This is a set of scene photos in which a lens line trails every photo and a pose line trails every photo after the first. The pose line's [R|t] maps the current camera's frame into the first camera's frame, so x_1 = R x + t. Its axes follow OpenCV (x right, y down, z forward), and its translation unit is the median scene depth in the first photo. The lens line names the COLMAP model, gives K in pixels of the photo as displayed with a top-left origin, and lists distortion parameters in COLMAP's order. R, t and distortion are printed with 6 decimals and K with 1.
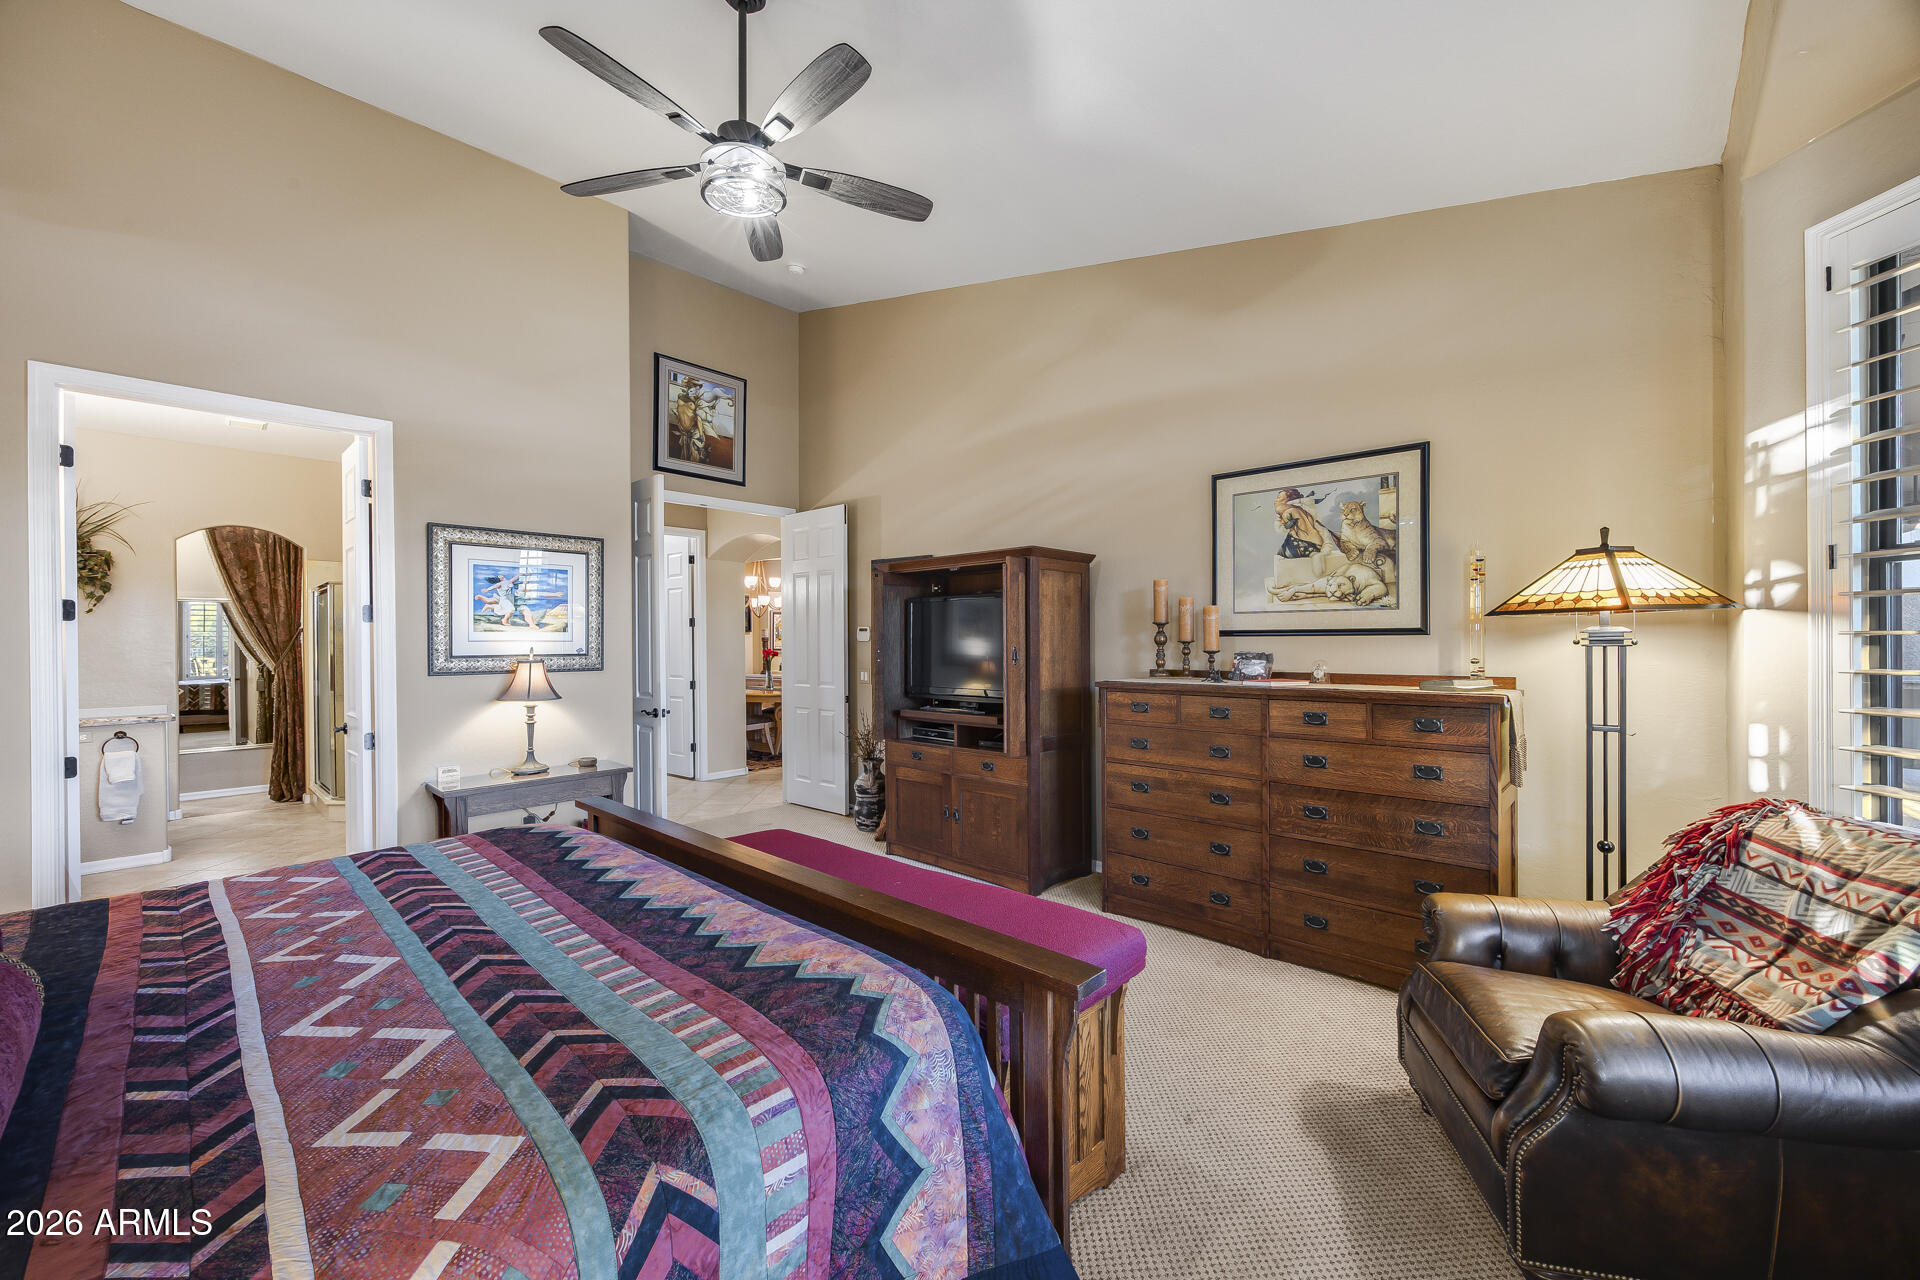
lens RADIAL K [[767.3, 0, 963.5], [0, 767.3, 641.7], [0, 0, 1]] dist [0.003806, -0.000337]
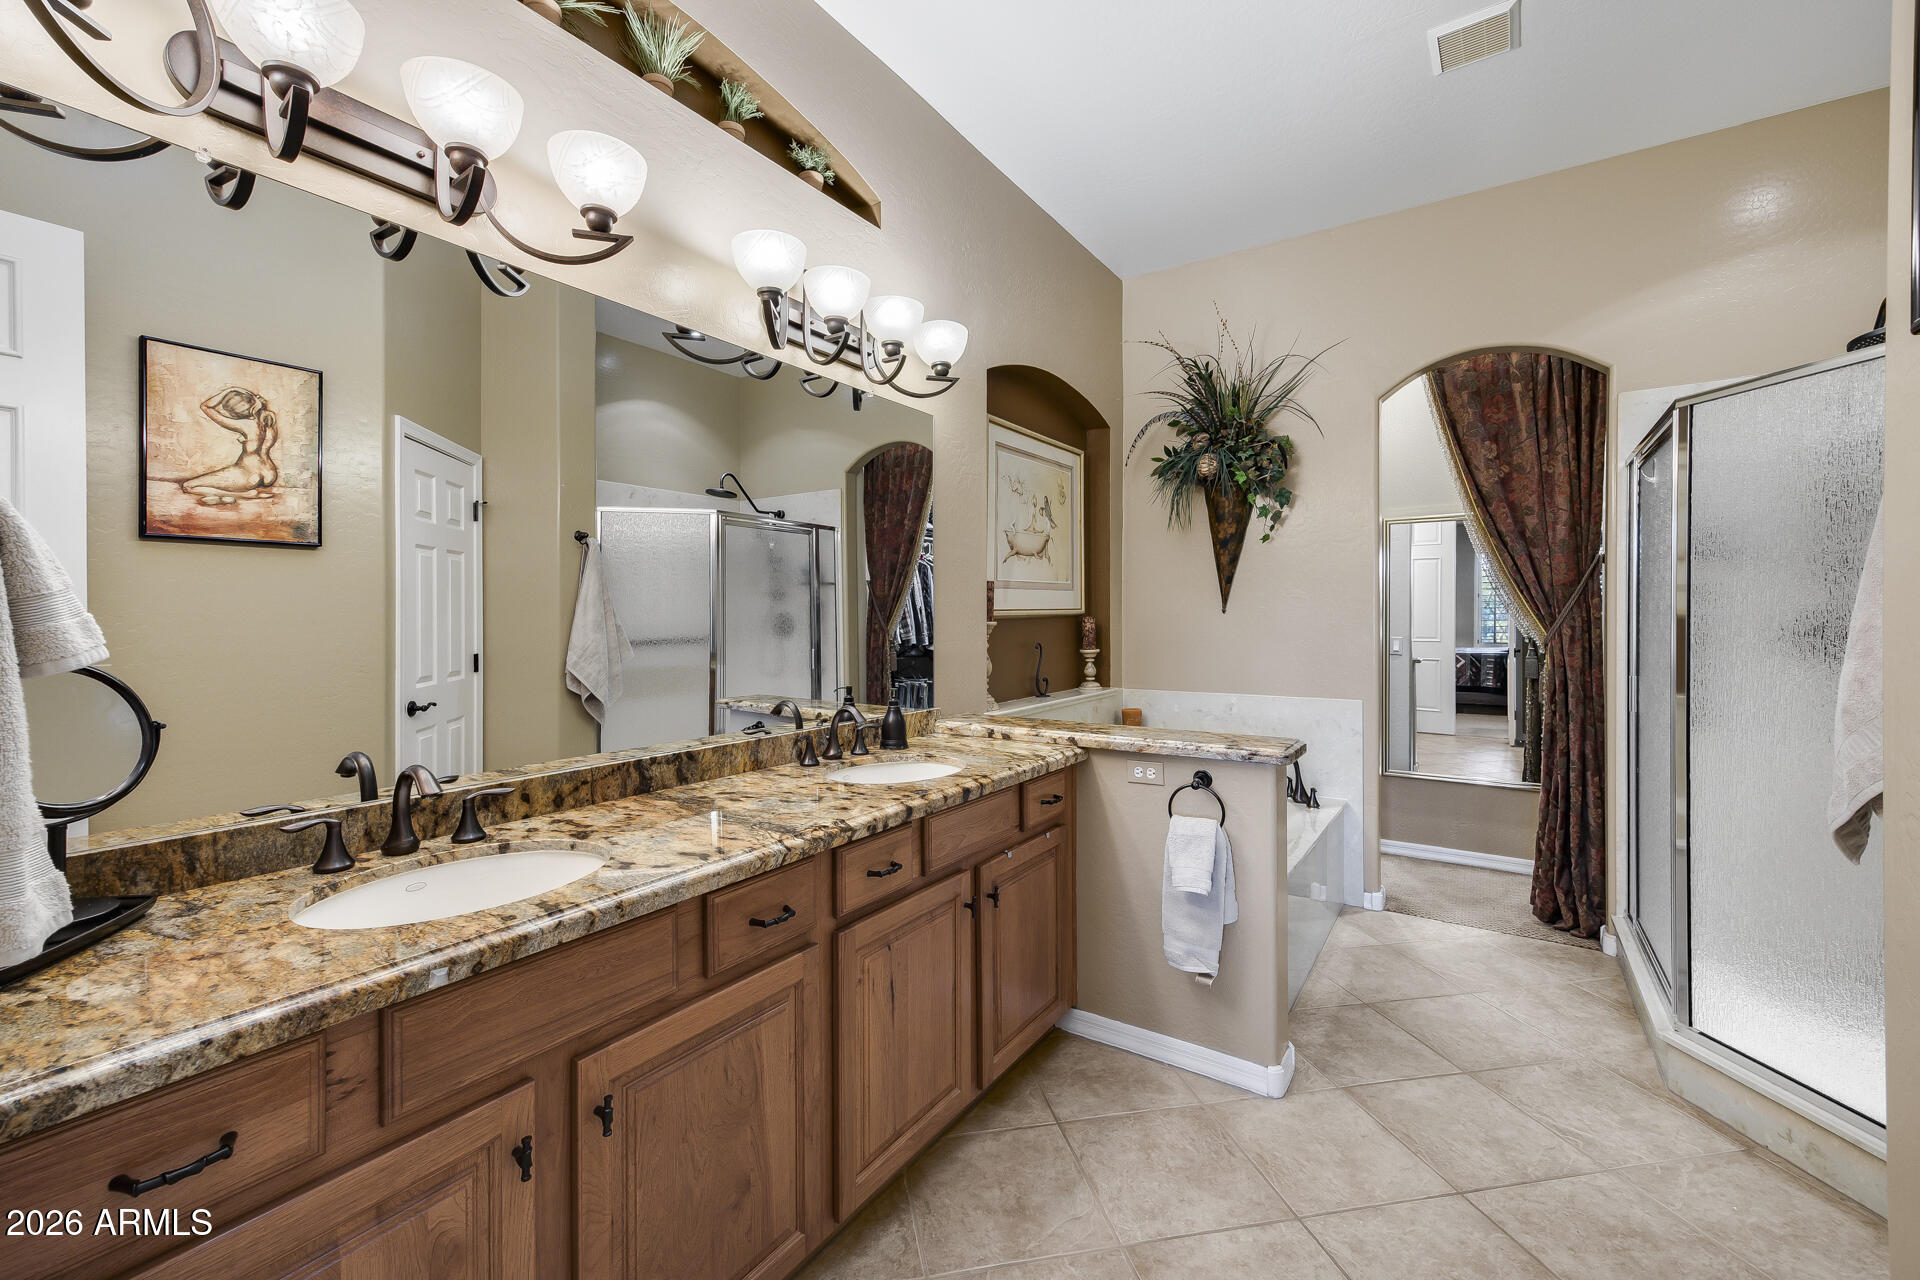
lens RADIAL K [[767.3, 0, 966.0], [0, 767.3, 629.3], [0, 0, 1]] dist [0.003806, -0.000337]
pose [[0.166035, 0.021919, -0.985876, -0.489826], [0.002127, 0.999743, 0.022586, 0.016247], [0.986118, -0.005847, 0.165946, 0.571712]]
